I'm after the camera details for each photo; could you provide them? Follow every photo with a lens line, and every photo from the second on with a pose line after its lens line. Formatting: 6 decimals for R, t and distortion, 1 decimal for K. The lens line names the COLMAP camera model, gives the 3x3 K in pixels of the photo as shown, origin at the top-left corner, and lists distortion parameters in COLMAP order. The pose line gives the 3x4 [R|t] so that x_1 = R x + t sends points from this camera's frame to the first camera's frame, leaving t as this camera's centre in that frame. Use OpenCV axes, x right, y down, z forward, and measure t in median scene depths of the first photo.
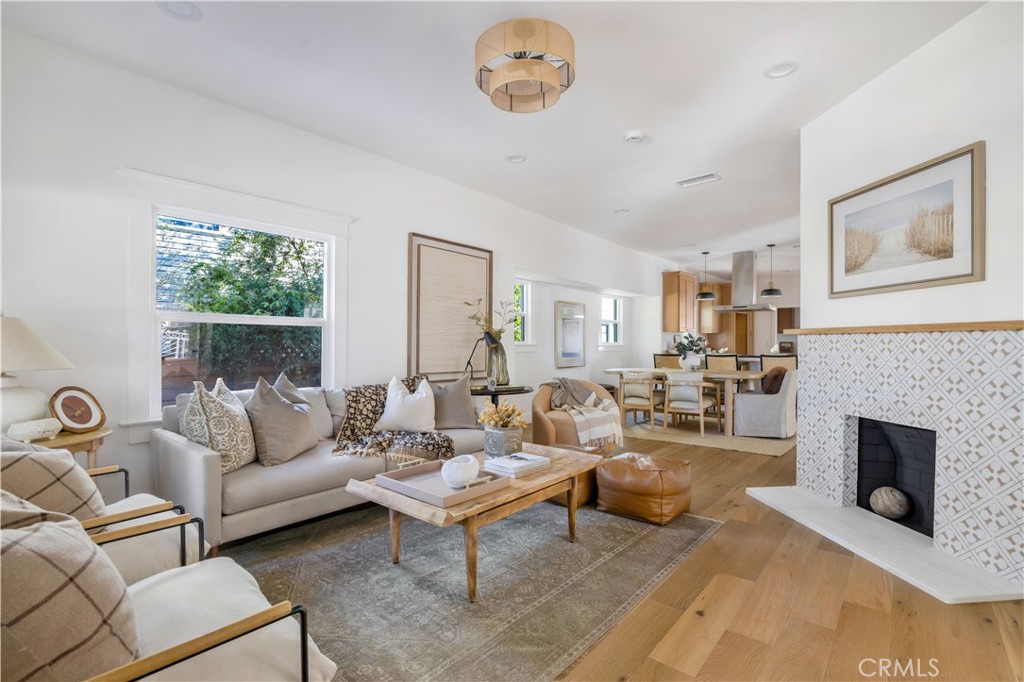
lens RADIAL K [[488.7, 0, 508.0], [0, 488.7, 347.3], [0, 0, 1]] dist [-0.010214, 0.000021]
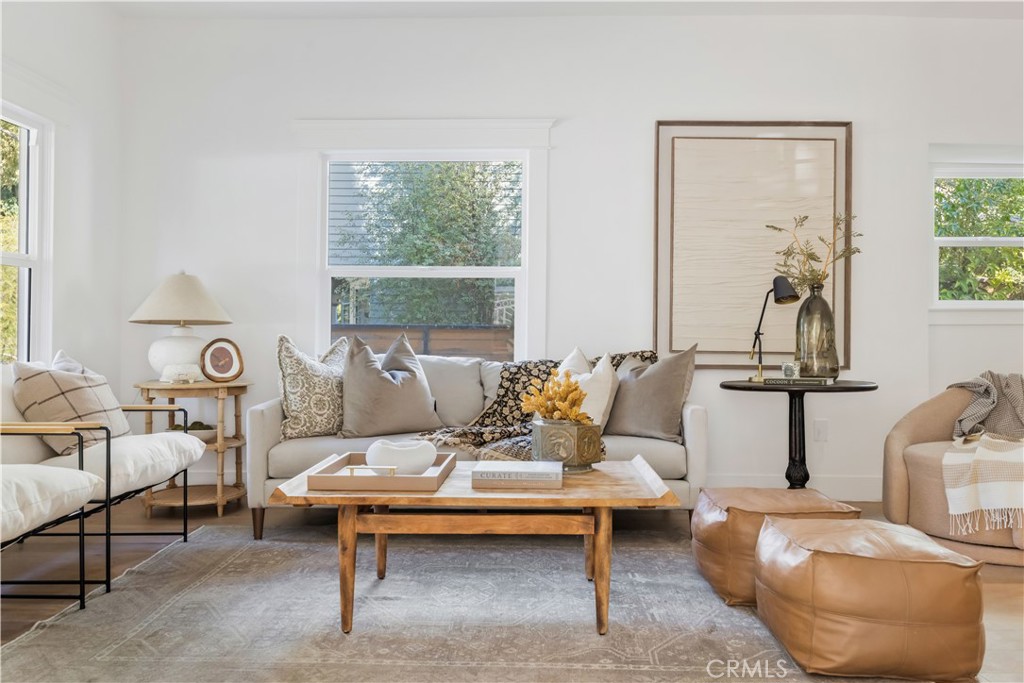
lens RADIAL K [[832.4, 0, 512.7], [0, 832.4, 333.3], [0, 0, 1]] dist [-0.002581, -0.002628]
pose [[0.607911, -0.002569, -0.794001, 0.756054], [-0.012252, 0.999845, -0.012616, 0.069015], [0.793910, 0.017398, 0.607786, 0.321037]]
